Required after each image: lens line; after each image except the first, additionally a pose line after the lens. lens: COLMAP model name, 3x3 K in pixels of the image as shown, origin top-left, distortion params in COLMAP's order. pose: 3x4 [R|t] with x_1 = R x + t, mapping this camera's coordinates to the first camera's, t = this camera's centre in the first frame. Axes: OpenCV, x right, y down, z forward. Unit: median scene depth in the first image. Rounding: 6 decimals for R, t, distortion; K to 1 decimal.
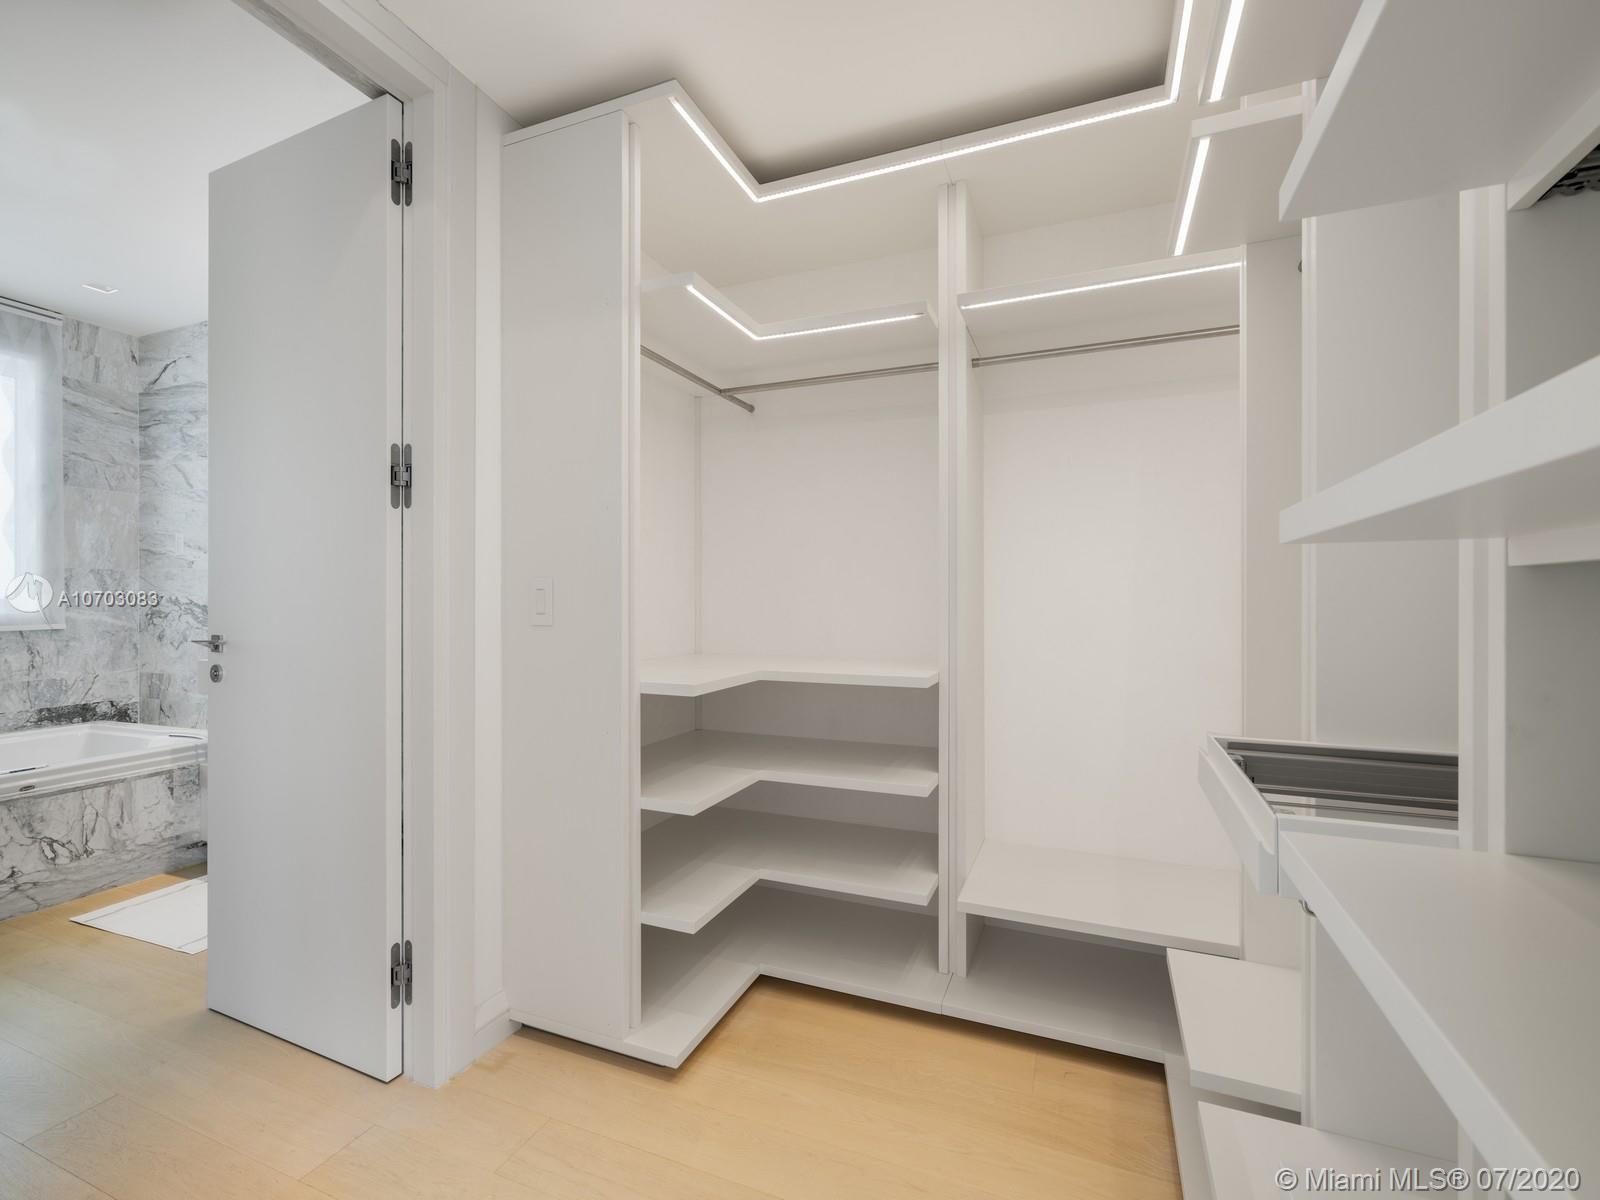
lens RADIAL K [[715.2, 0, 789.5], [0, 715.2, 599.8], [0, 0, 1]] dist [-0.001295, 0.000714]
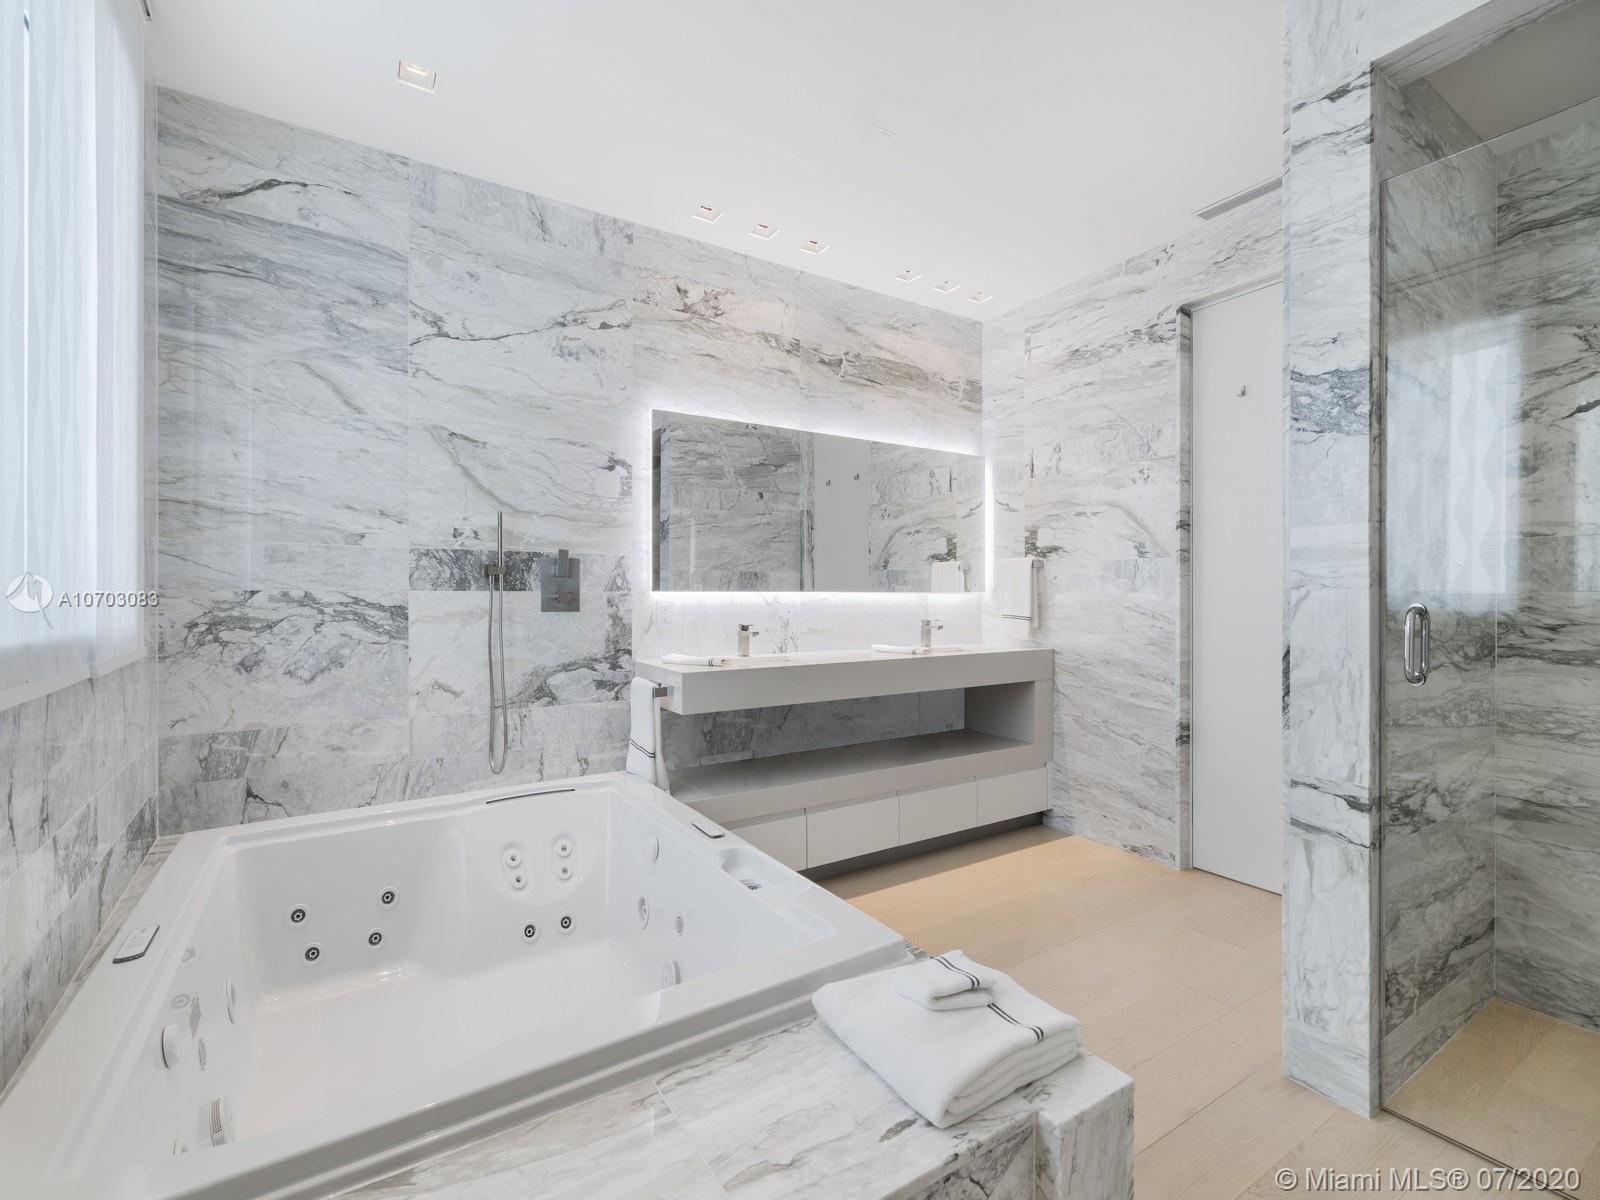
lens RADIAL K [[715.2, 0, 789.5], [0, 715.2, 599.8], [0, 0, 1]] dist [-0.001295, 0.000714]
pose [[0.572118, -0.003187, 0.820165, -1.127875], [-0.000659, 0.999990, 0.004345, -0.000622], [-0.820171, -0.003026, 0.572110, 0.351762]]
